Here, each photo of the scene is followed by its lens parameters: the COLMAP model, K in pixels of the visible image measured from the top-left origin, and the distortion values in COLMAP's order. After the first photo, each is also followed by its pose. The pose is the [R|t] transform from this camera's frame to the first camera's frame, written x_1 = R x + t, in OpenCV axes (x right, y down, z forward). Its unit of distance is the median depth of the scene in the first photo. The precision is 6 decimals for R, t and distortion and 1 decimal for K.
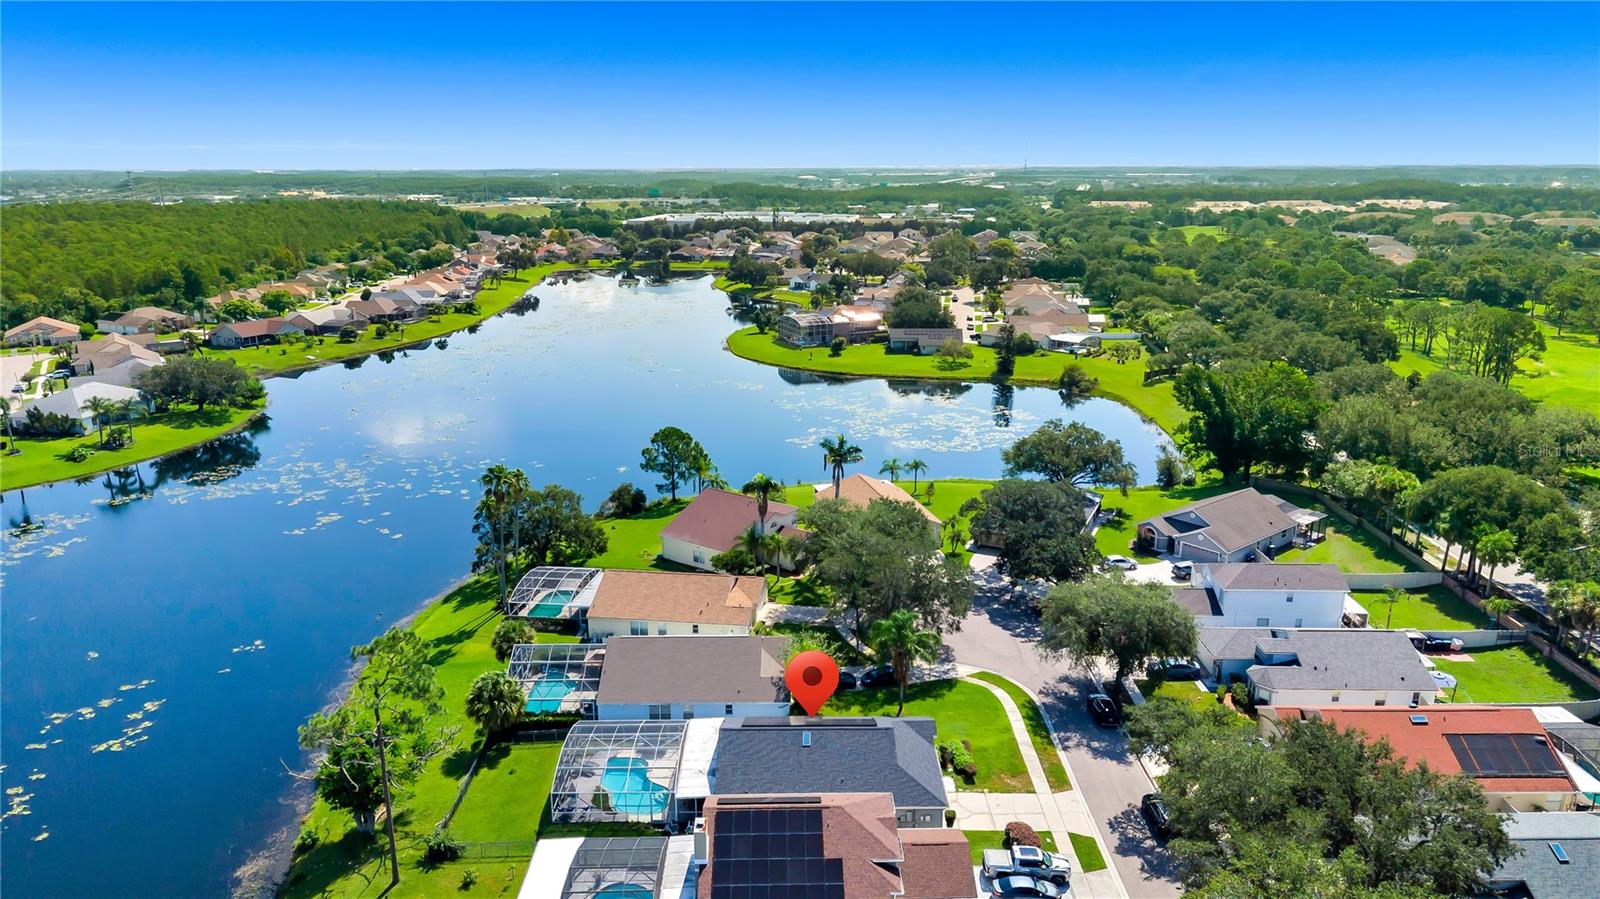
lens RADIAL K [[1056.9, 0, 801.8], [0, 1056.9, 457.8], [0, 0, 1]] dist [0.051598, -0.065154]
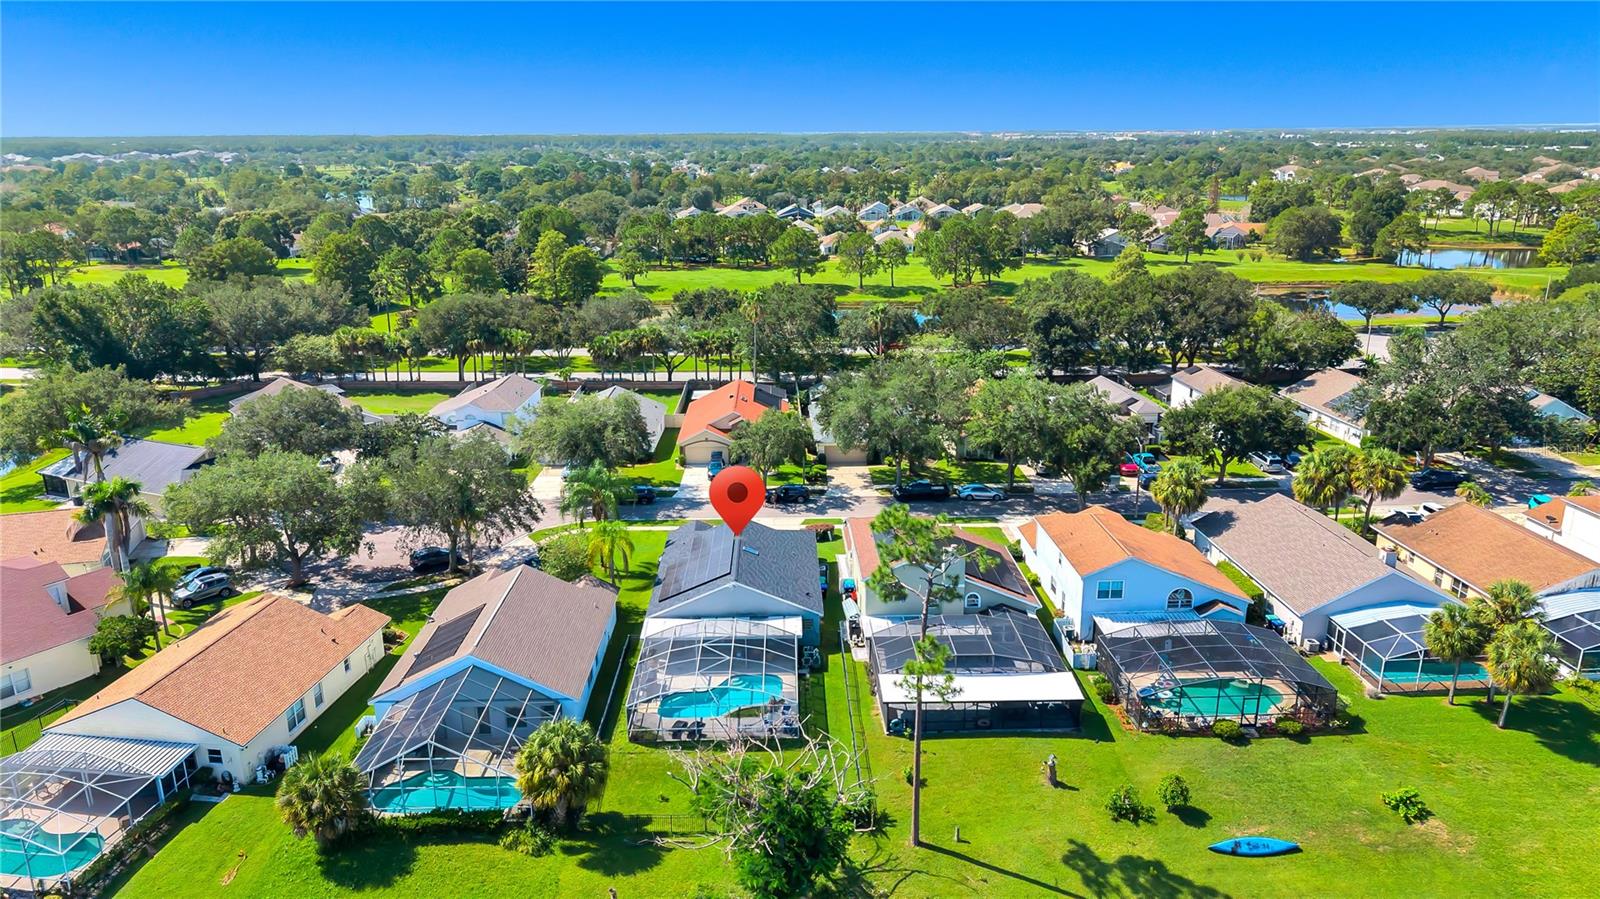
lens RADIAL K [[1056.9, 0, 798.5], [0, 1056.9, 447.0], [0, 0, 1]] dist [0.051598, -0.065154]
pose [[-0.013395, -0.282491, 0.959176, -0.489814], [0.271702, 0.922141, 0.275378, -0.048566], [-0.962288, 0.264299, 0.064401, 0.450662]]
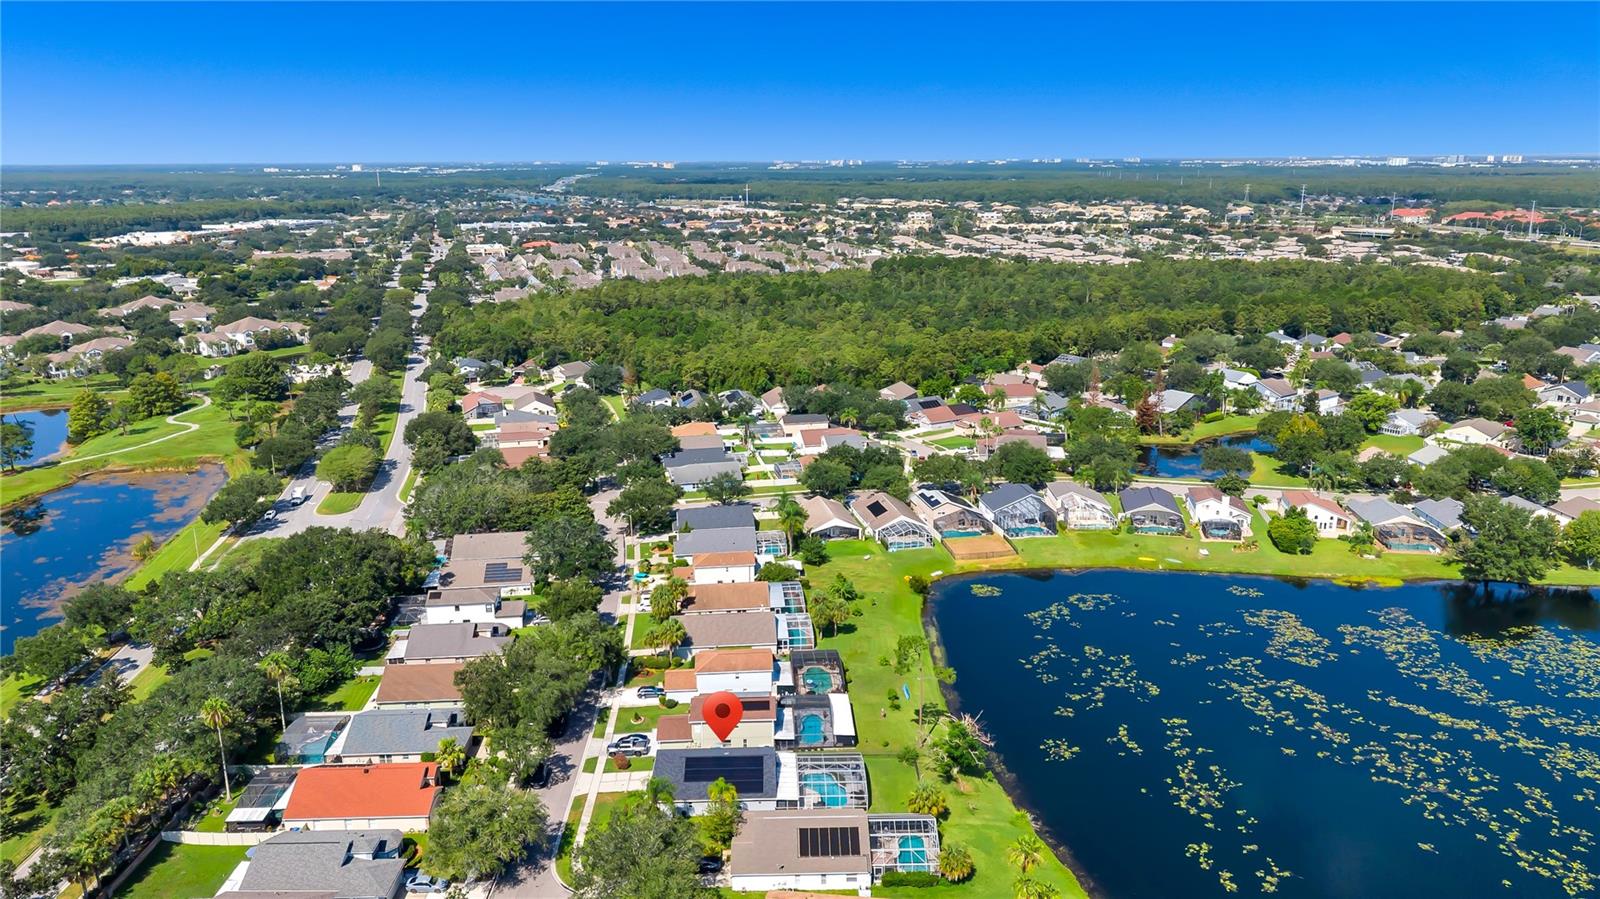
lens RADIAL K [[1056.9, 0, 801.7], [0, 1056.9, 437.0], [0, 0, 1]] dist [0.051598, -0.065154]
pose [[-0.999598, 0.011863, -0.025736, -0.043062], [-0.002359, 0.870182, 0.492725, -0.572157], [0.028240, 0.492588, -0.869804, 1.206200]]
